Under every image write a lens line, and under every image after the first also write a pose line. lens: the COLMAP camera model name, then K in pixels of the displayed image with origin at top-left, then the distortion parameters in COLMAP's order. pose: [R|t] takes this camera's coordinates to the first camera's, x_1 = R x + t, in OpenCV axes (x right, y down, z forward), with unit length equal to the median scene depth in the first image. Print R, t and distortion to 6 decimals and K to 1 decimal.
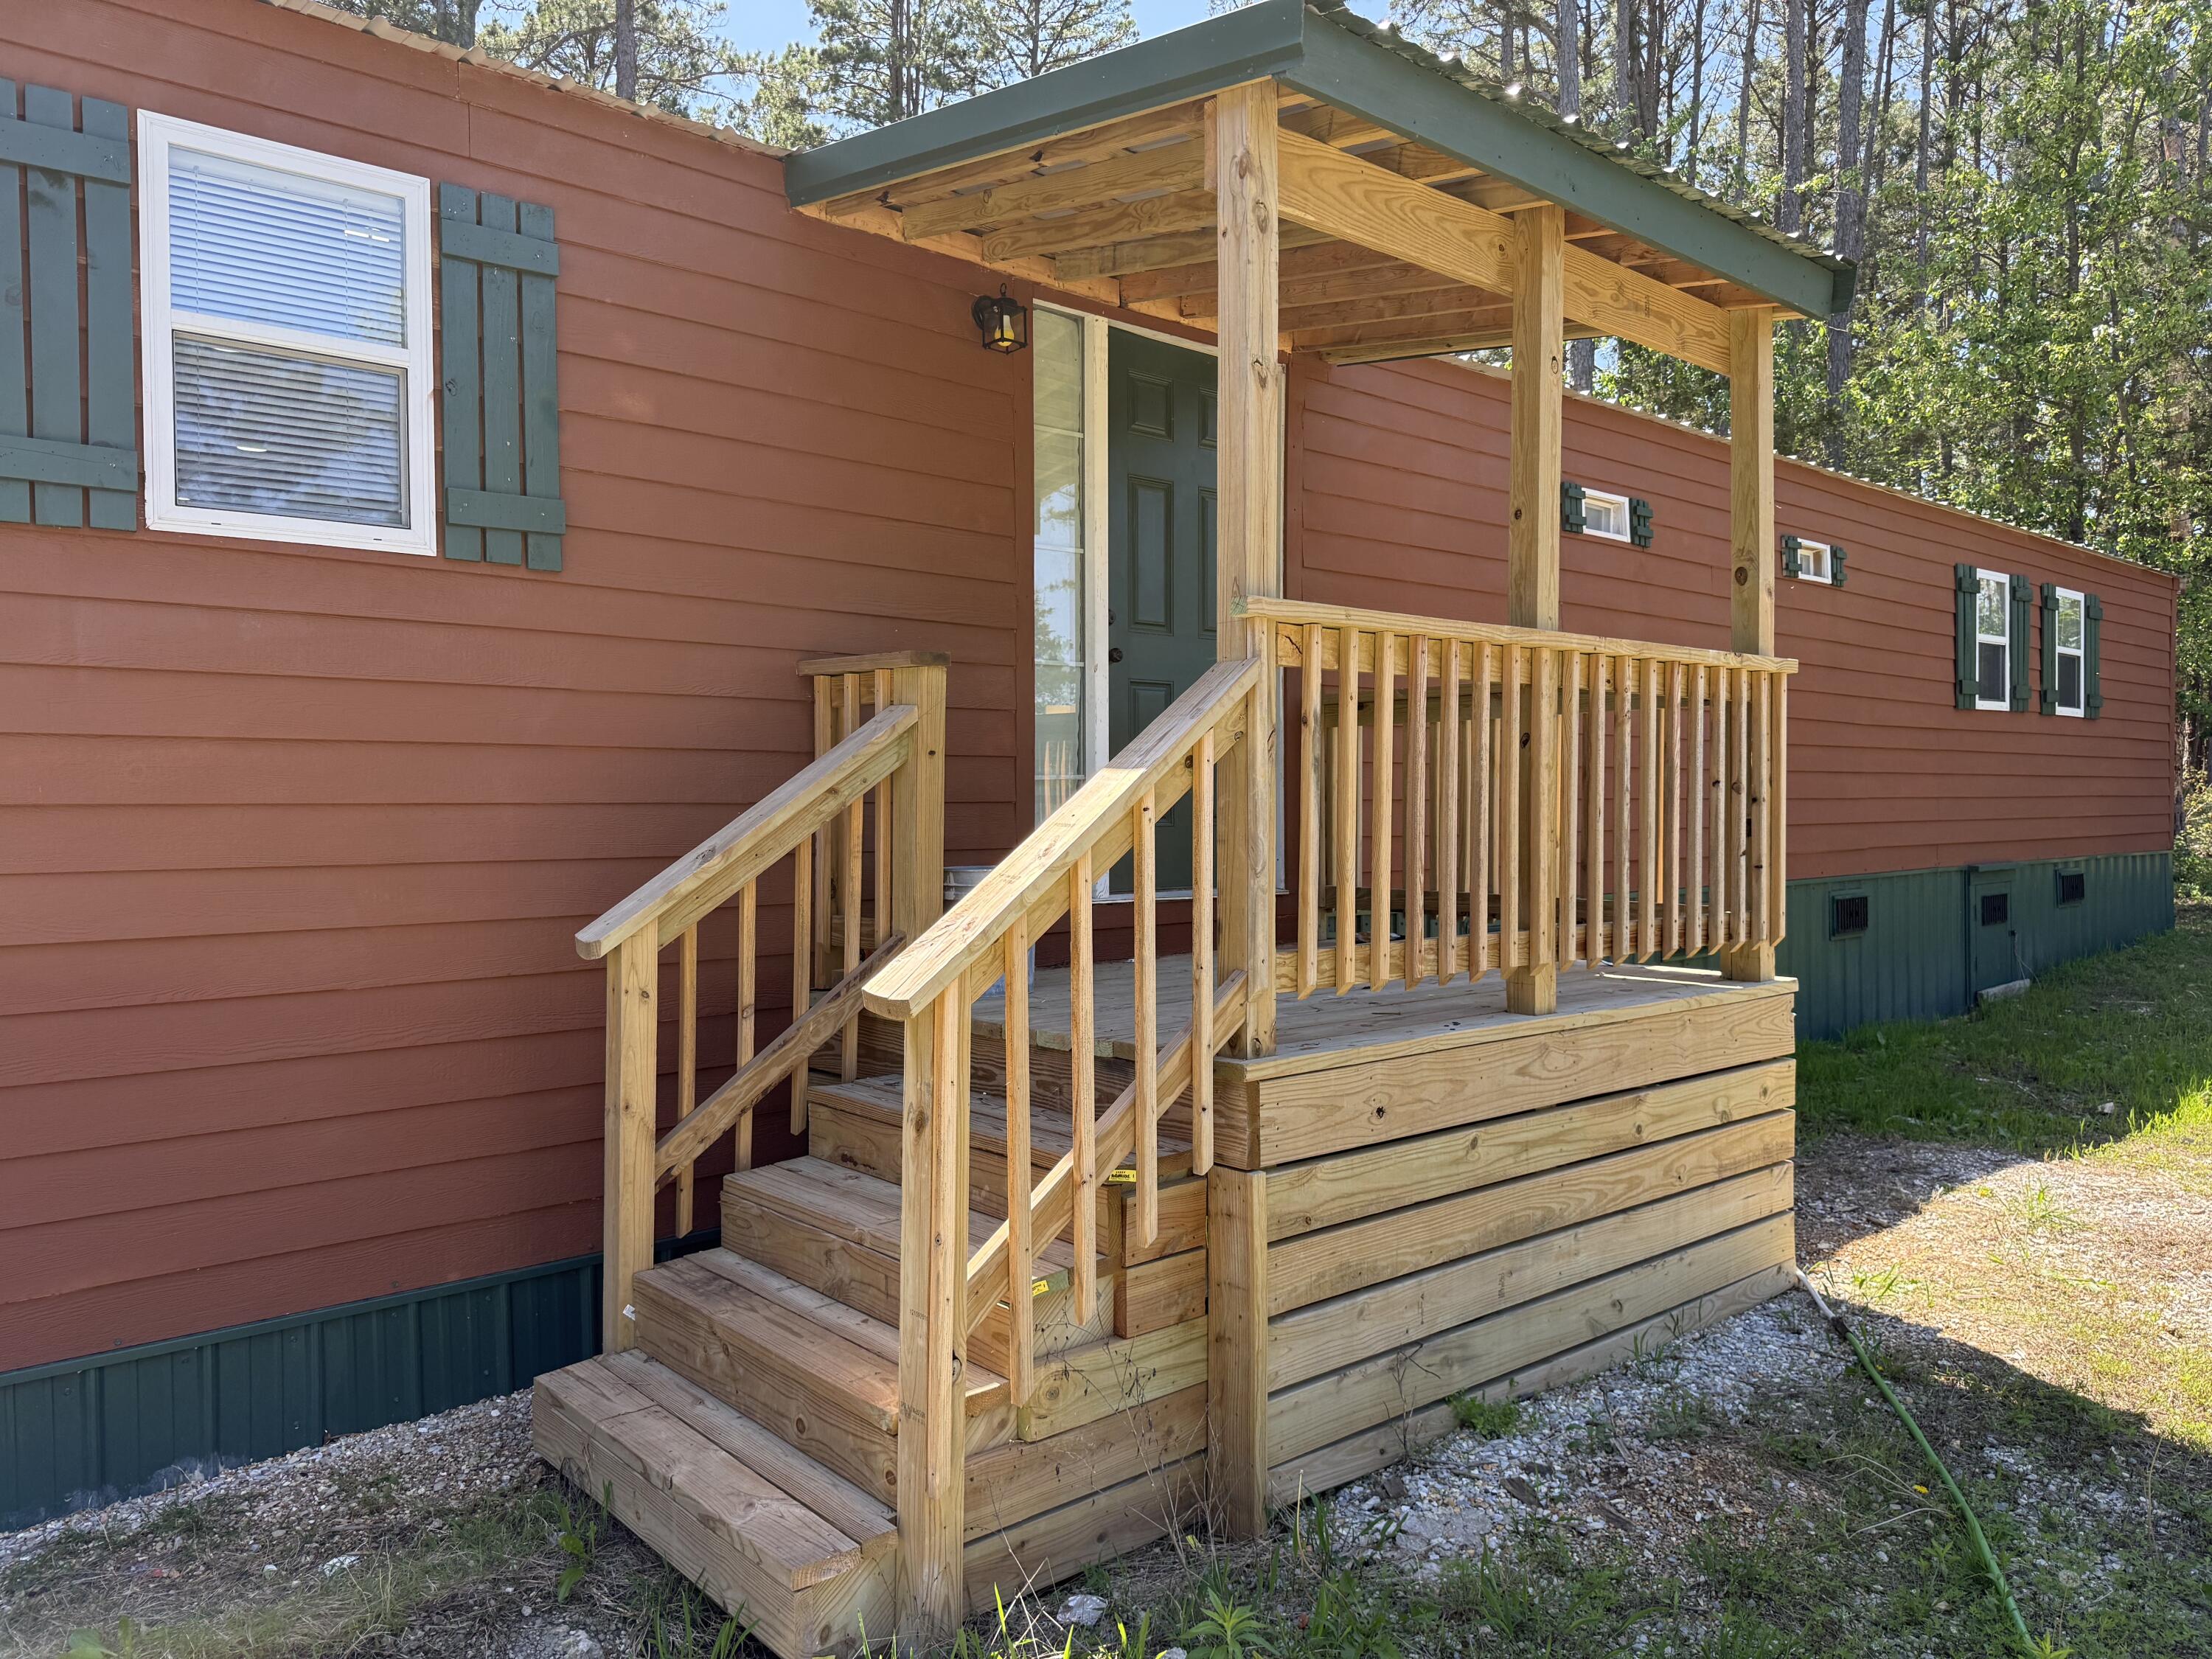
lens RADIAL K [[1565.2, 0, 1106.0], [0, 1565.2, 829.5], [0, 0, 1]] dist [0.043137, -0.056073]
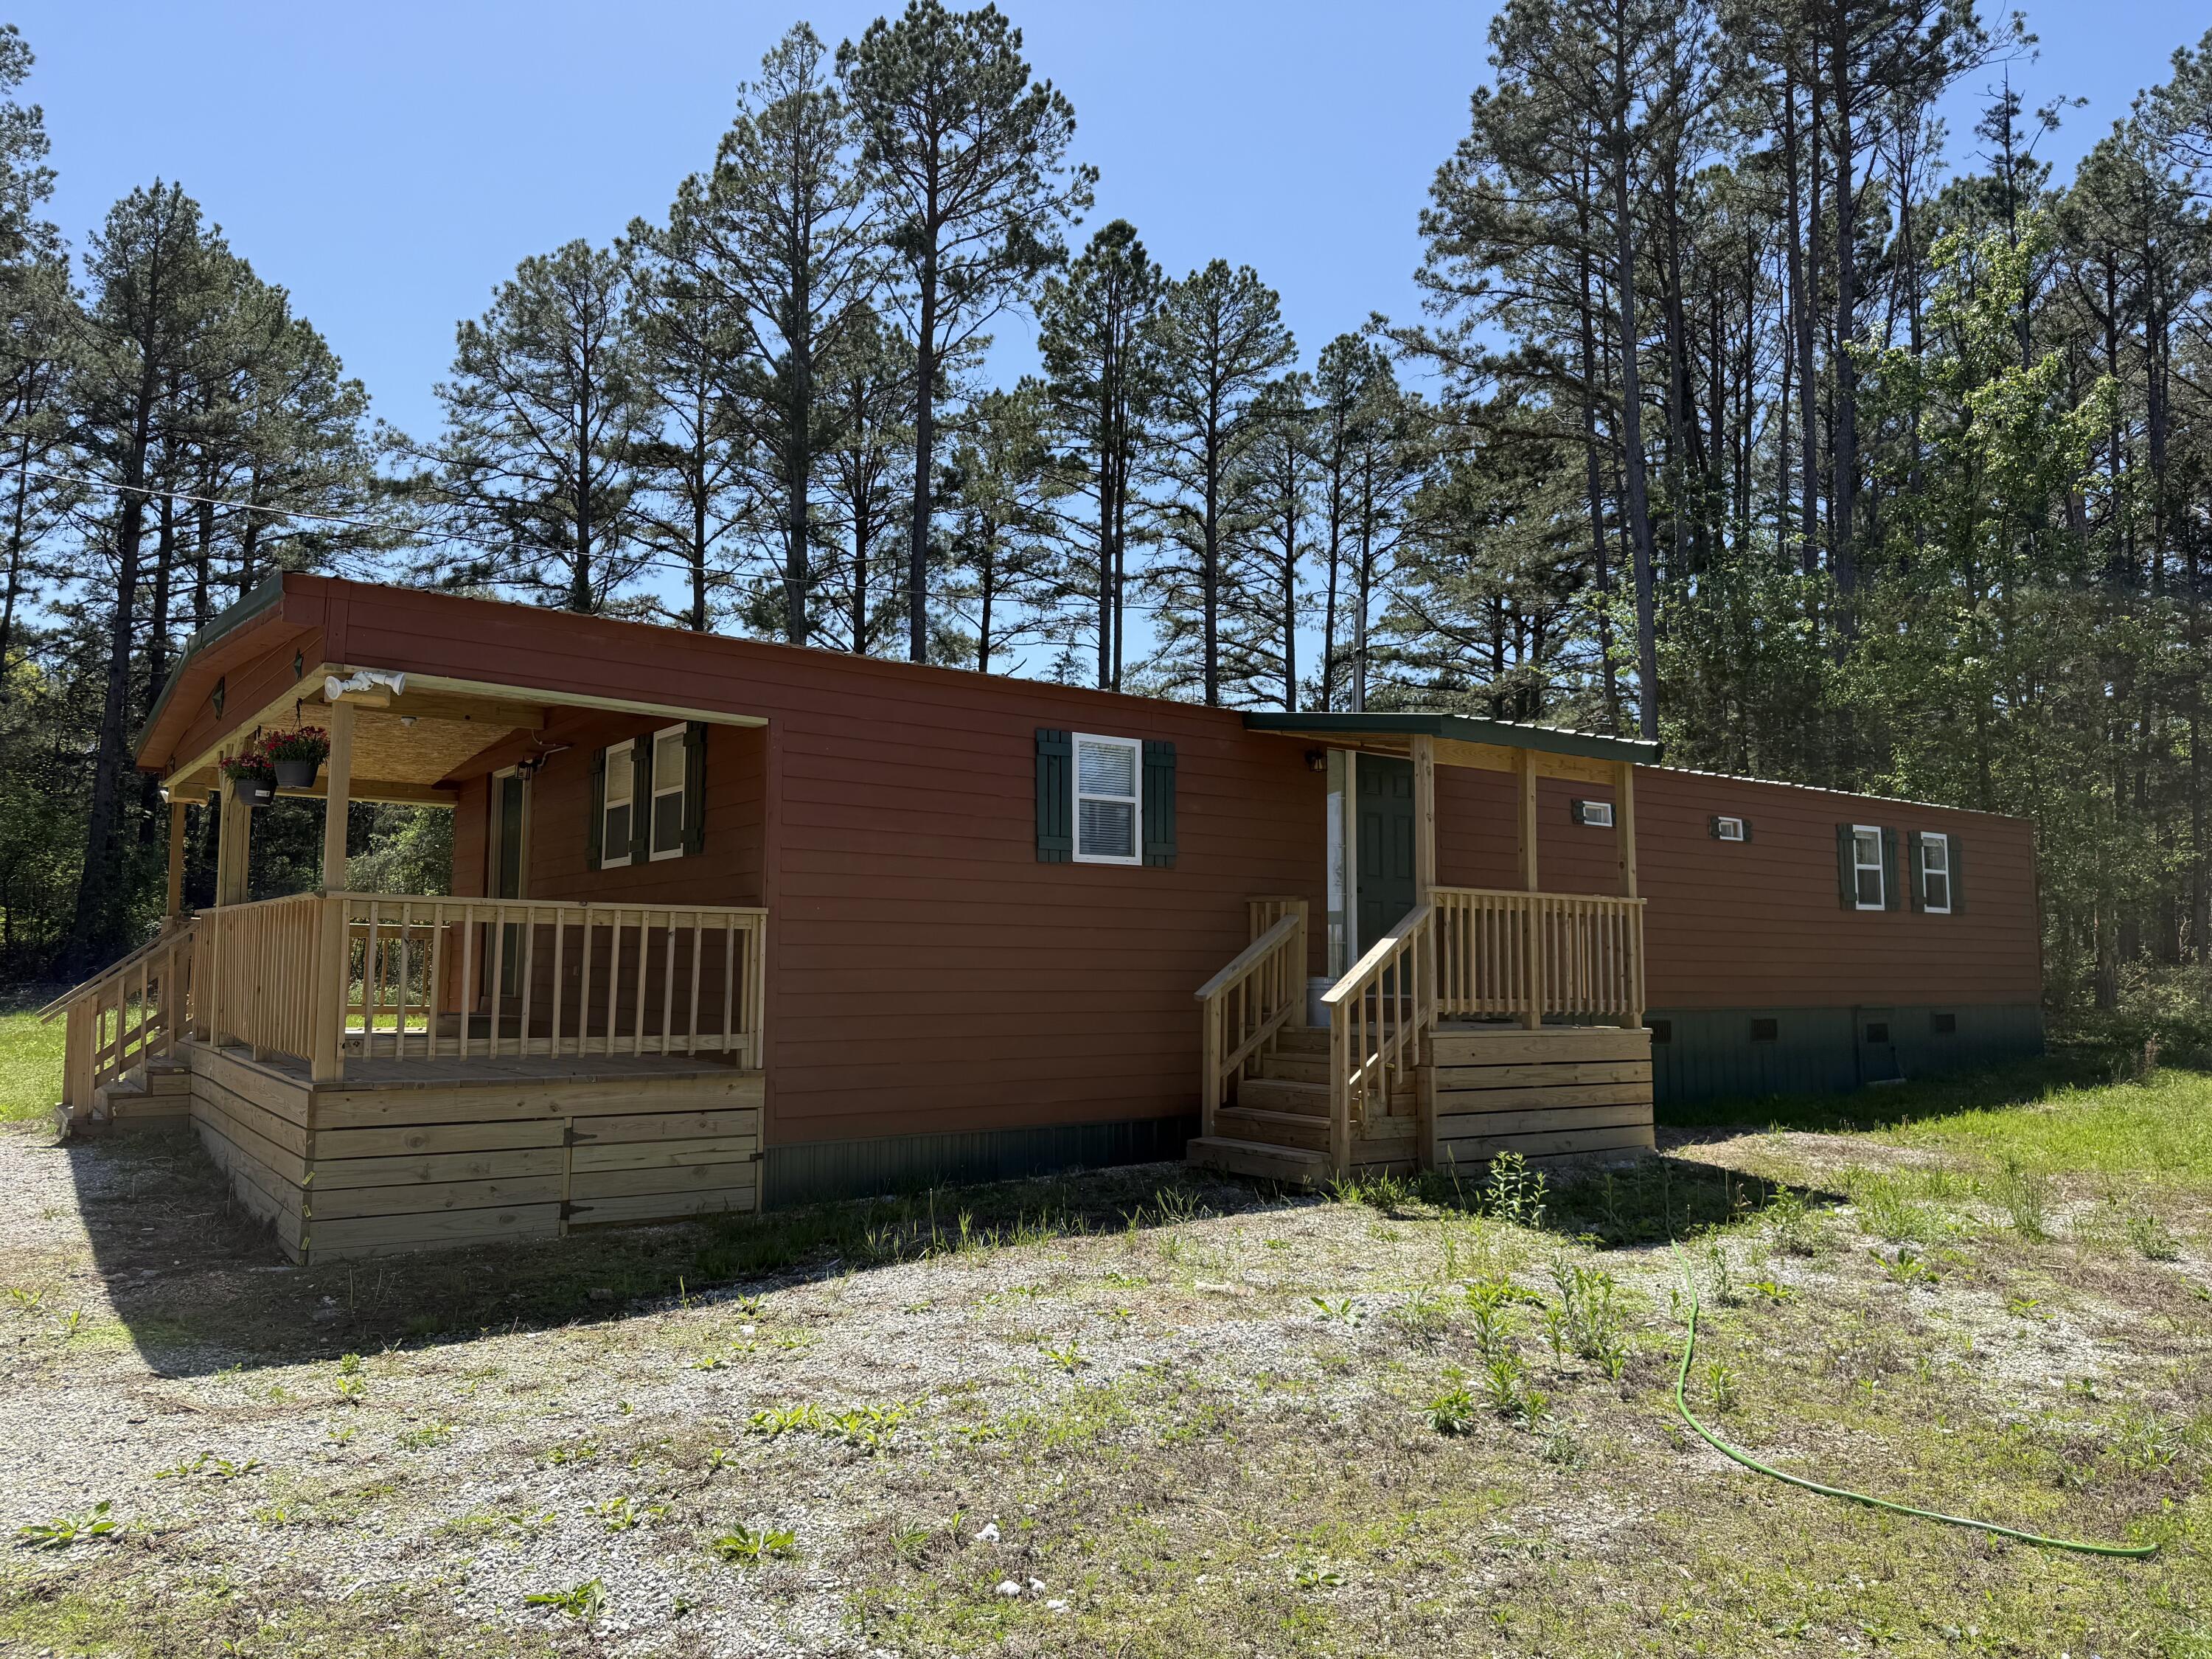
lens RADIAL K [[1601.2, 0, 1057.6], [0, 1601.2, 791.7], [0, 0, 1]] dist [0.026994, -0.058575]
pose [[0.993929, -0.001685, -0.110014, -0.235512], [-0.012820, 0.991299, -0.131006, 0.079499], [0.109277, 0.131621, 0.985258, -1.852371]]
